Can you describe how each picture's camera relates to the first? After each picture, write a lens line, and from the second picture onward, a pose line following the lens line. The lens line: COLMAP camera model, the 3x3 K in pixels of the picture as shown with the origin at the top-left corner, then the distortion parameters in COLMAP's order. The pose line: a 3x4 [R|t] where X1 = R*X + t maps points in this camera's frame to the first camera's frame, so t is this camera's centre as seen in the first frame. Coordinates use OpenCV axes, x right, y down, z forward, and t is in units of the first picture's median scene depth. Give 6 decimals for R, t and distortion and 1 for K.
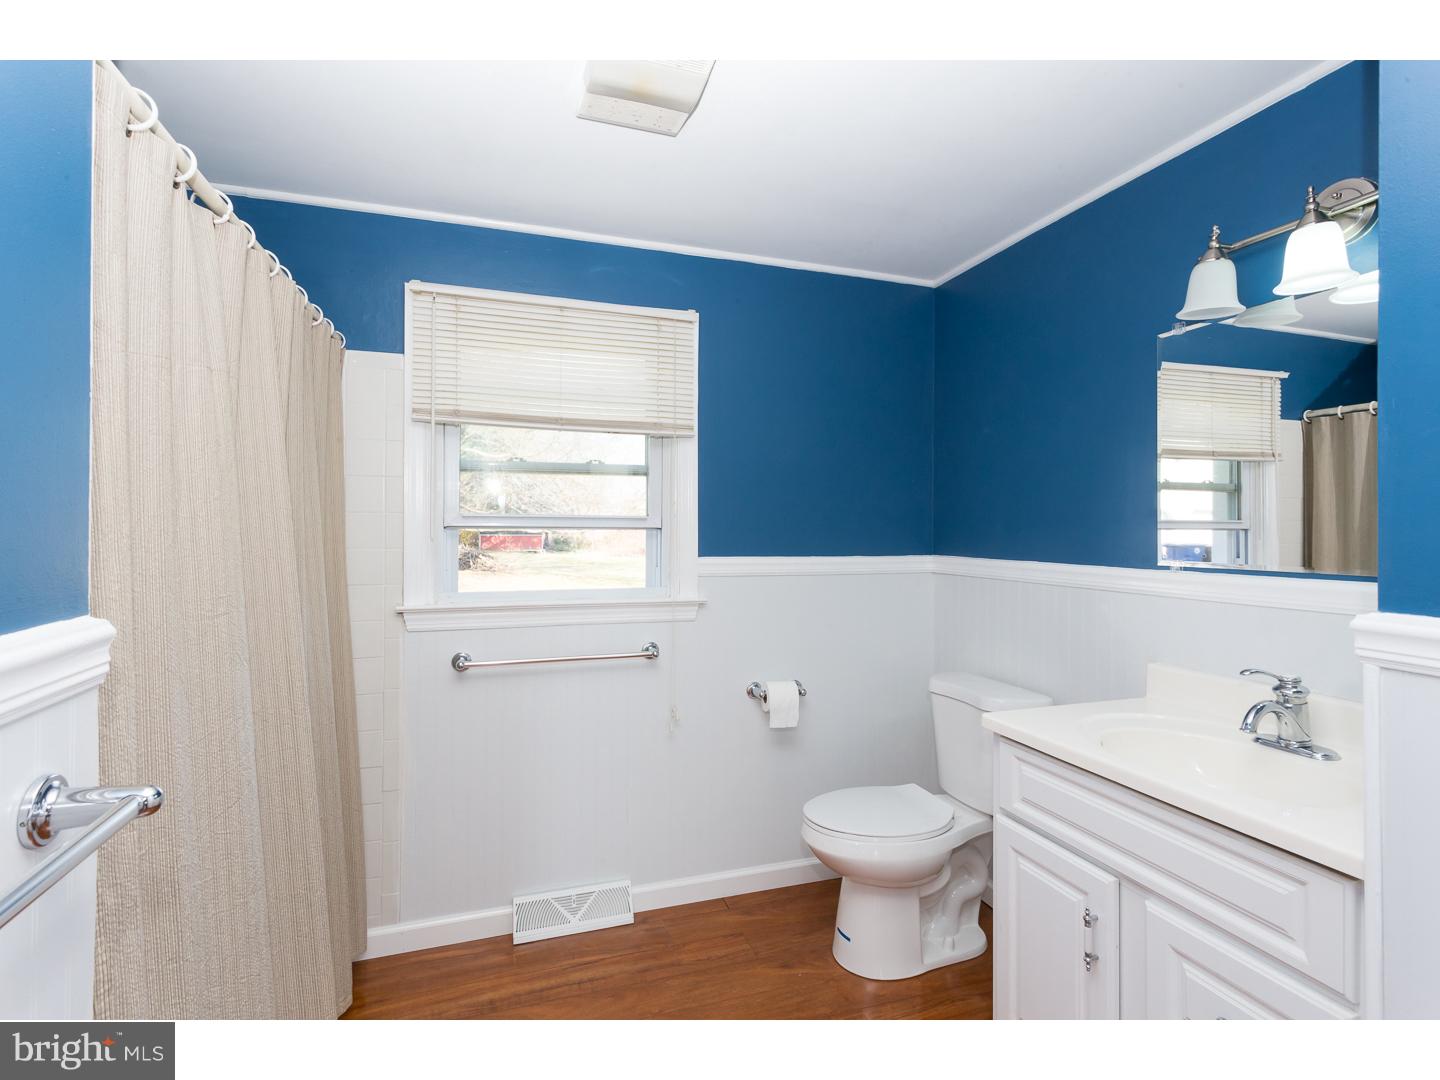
lens RADIAL K [[694.1, 0, 719.6], [0, 694.1, 530.2], [0, 0, 1]] dist [0.002606, 0.002548]
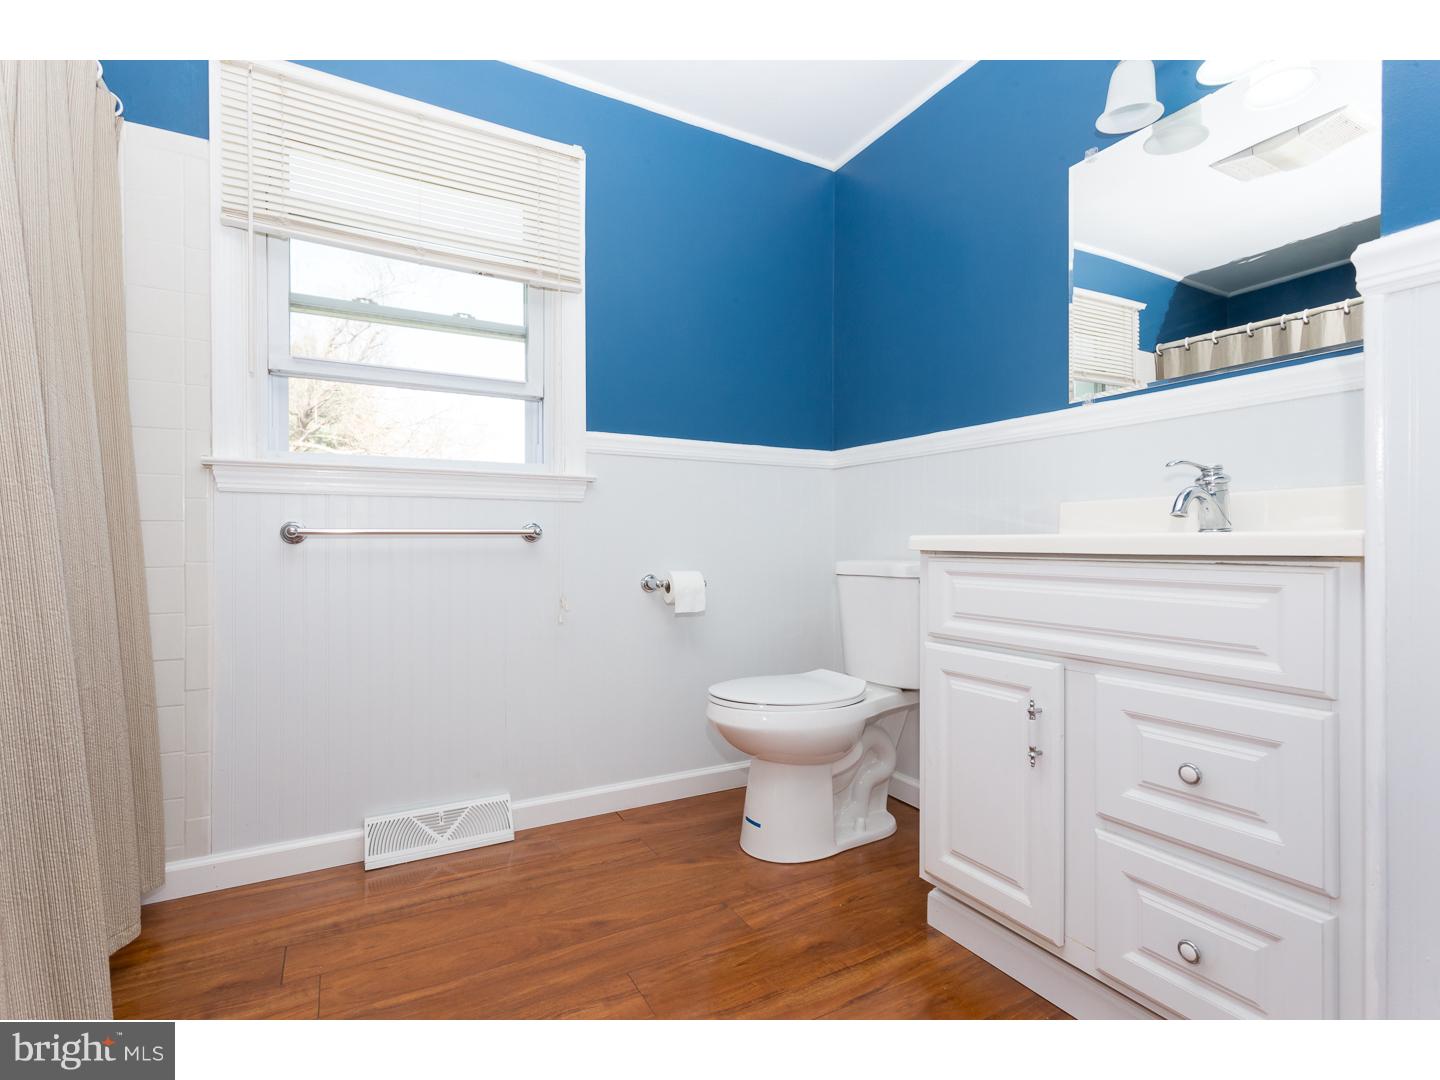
lens RADIAL K [[694.1, 0, 722.1], [0, 694.1, 548.4], [0, 0, 1]] dist [0.002606, 0.002548]
pose [[0.983081, -0.006070, 0.183069, -0.026578], [0.004885, 0.999964, 0.006921, 0.208647], [-0.183105, -0.005910, 0.983076, 0.106106]]
